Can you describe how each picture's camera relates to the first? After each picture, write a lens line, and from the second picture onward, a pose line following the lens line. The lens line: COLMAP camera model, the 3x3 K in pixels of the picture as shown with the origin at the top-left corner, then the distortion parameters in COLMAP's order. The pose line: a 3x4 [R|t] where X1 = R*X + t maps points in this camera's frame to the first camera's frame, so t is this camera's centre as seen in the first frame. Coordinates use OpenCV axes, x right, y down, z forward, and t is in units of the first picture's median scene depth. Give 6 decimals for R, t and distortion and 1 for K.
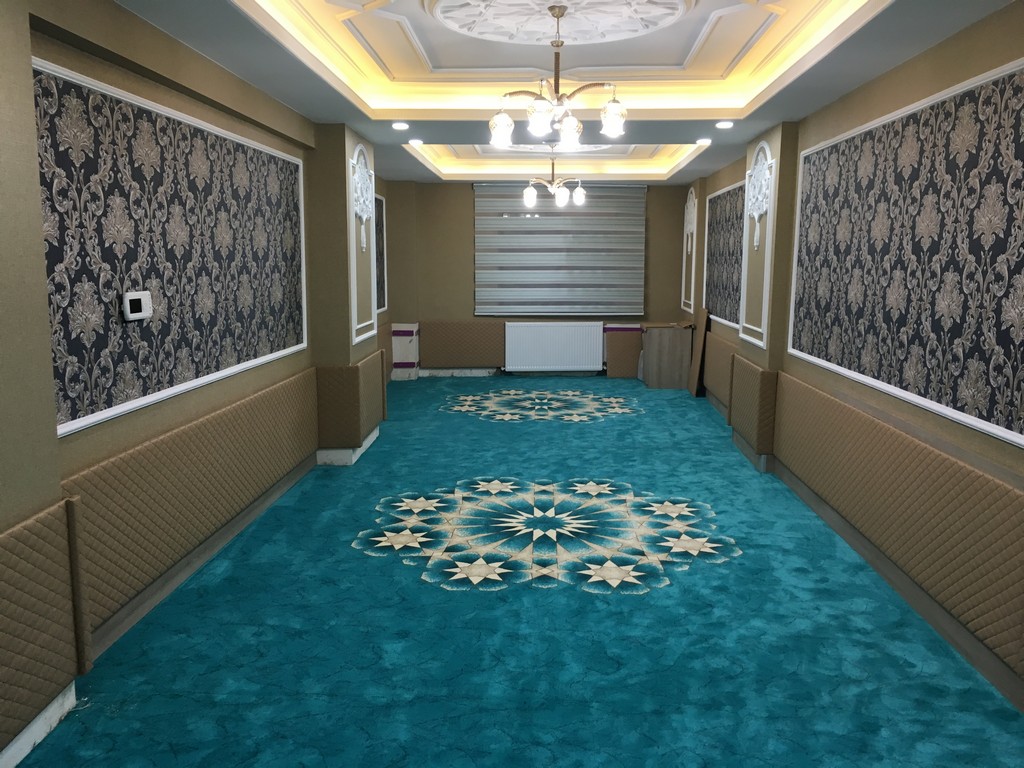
lens RADIAL K [[864.4, 0, 521.7], [0, 864.4, 383.6], [0, 0, 1]] dist [0.076403, -0.093770]
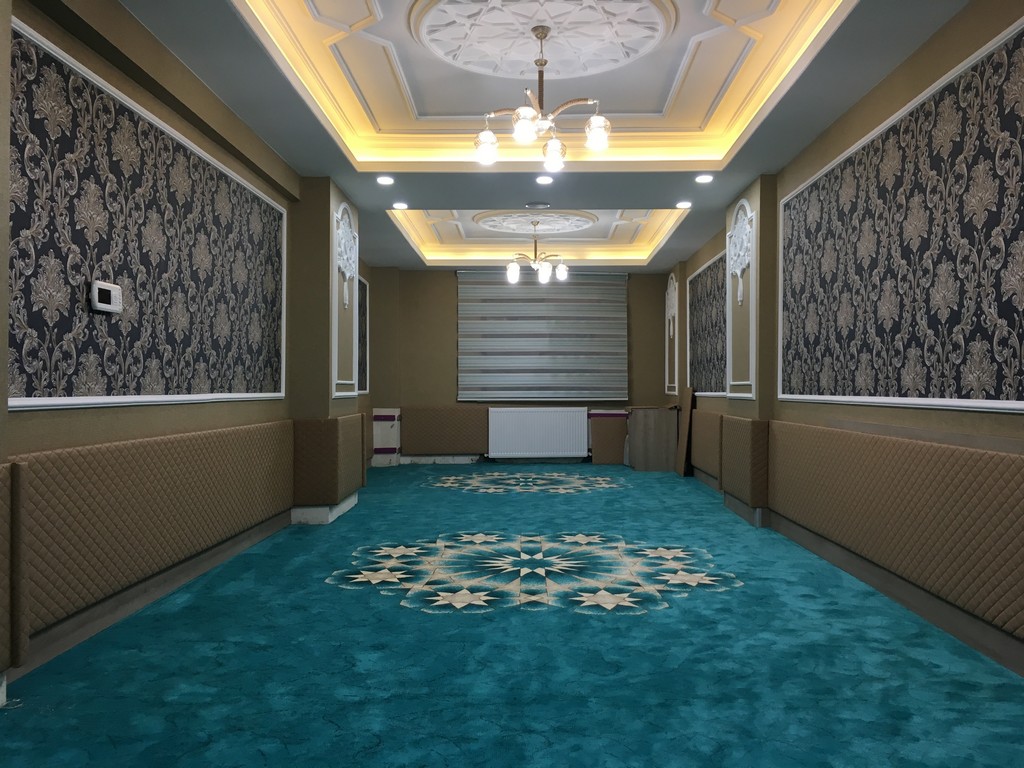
lens RADIAL K [[864.4, 0, 522.4], [0, 864.4, 383.0], [0, 0, 1]] dist [0.076403, -0.093770]
pose [[0.999748, -0.003970, 0.022078, -0.004124], [0.007206, 0.988889, -0.148482, 0.105223], [-0.021243, 0.148604, 0.988669, 0.040393]]
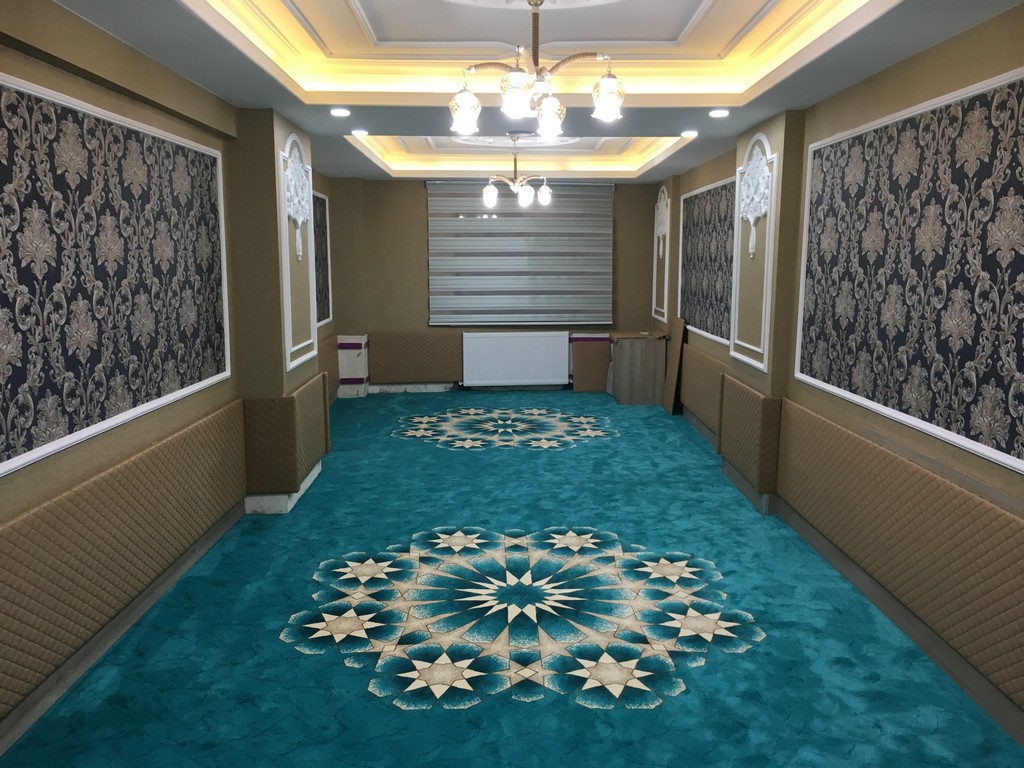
lens RADIAL K [[864.4, 0, 520.8], [0, 864.4, 384.6], [0, 0, 1]] dist [0.076403, -0.093770]
pose [[0.998540, -0.010535, 0.052988, -0.014420], [0.010366, 0.999940, 0.003465, -0.040297], [-0.053021, -0.002910, 0.998589, 0.175309]]
